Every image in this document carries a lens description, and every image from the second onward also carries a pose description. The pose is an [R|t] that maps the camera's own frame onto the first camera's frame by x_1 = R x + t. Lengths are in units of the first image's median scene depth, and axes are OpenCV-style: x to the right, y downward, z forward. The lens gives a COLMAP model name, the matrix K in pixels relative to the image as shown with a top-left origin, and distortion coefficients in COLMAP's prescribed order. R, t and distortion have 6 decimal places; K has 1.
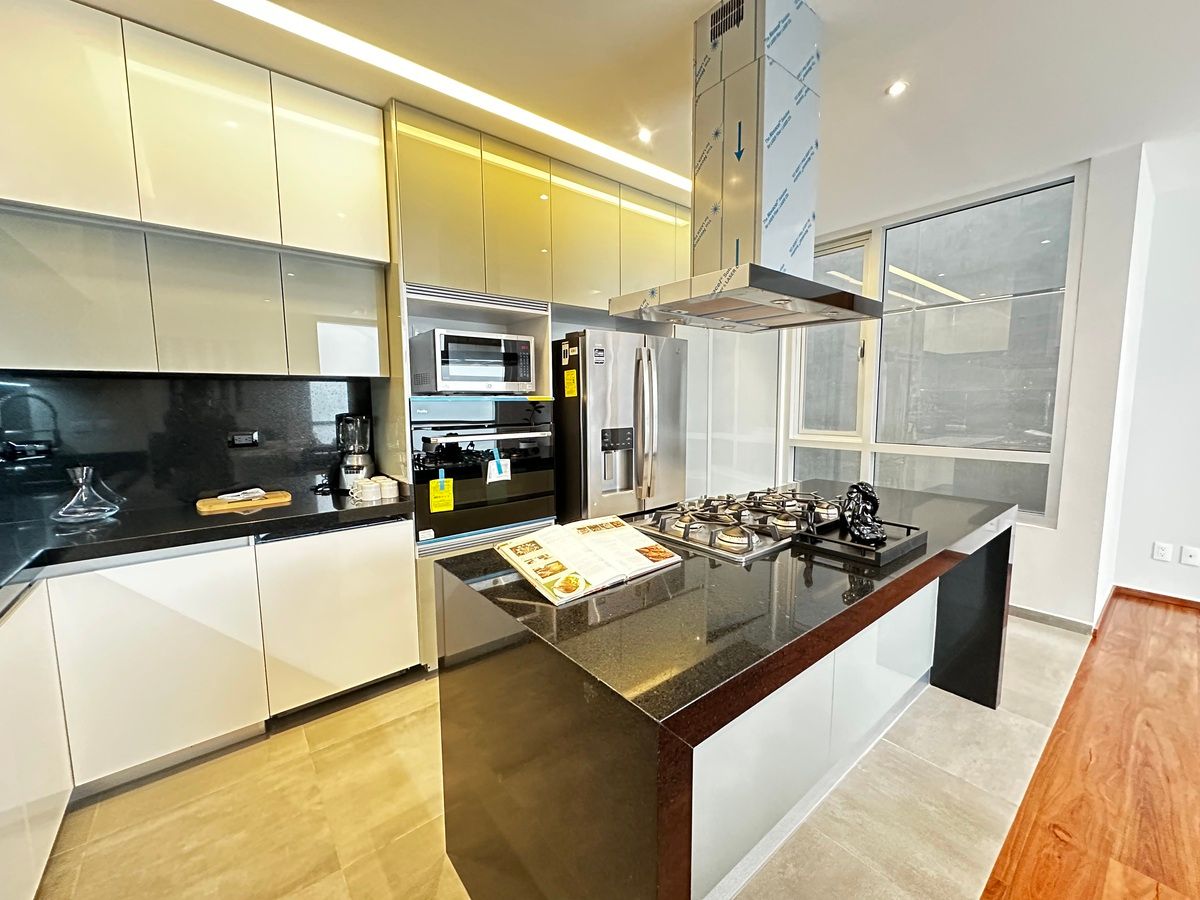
lens RADIAL K [[478.0, 0, 599.7], [0, 478.0, 447.6], [0, 0, 1]] dist [-0.002812, 0.000979]
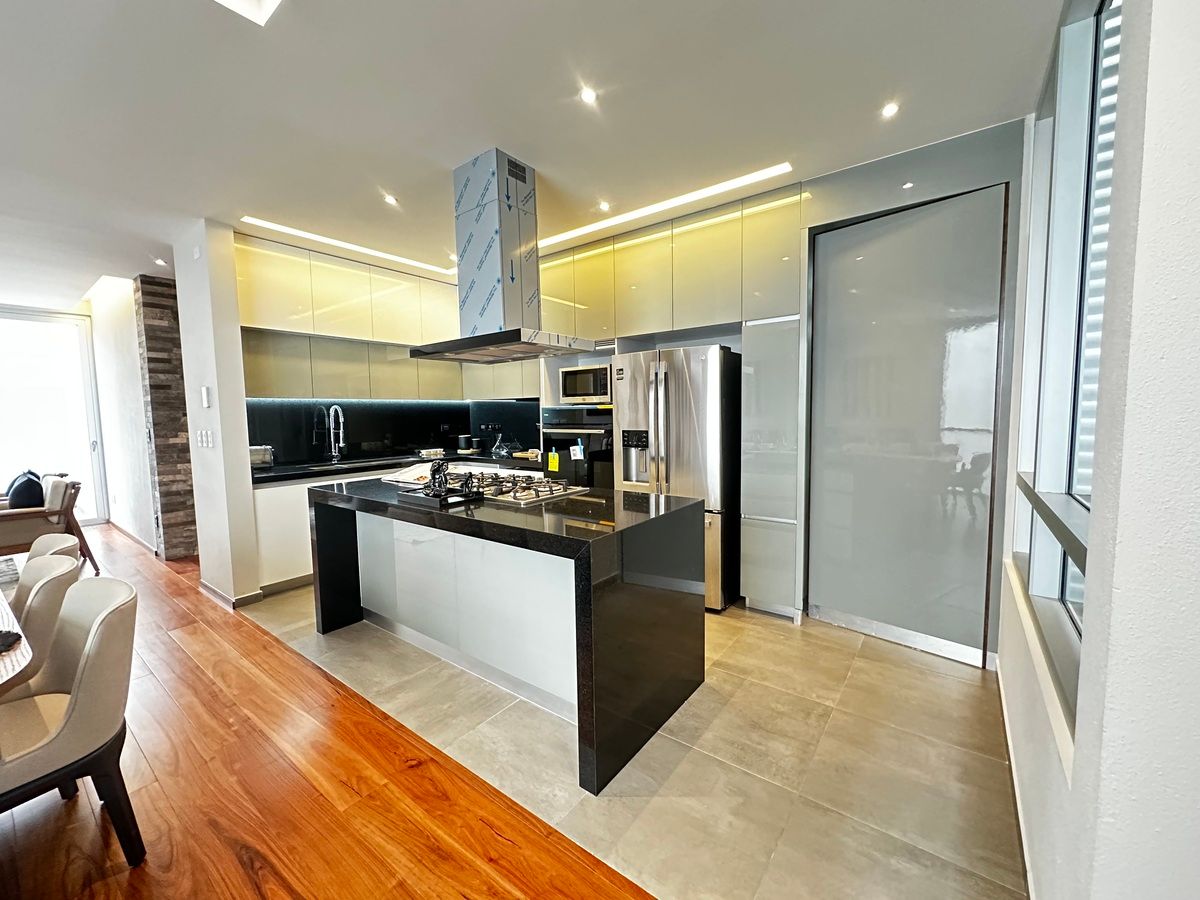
lens RADIAL K [[478.0, 0, 604.3], [0, 478.0, 449.1], [0, 0, 1]] dist [-0.002812, 0.000979]
pose [[0.250588, 0.079894, -0.964792, 1.337716], [-0.081670, 0.994781, 0.061165, -0.067291], [0.964643, 0.063467, 0.255805, 0.670109]]
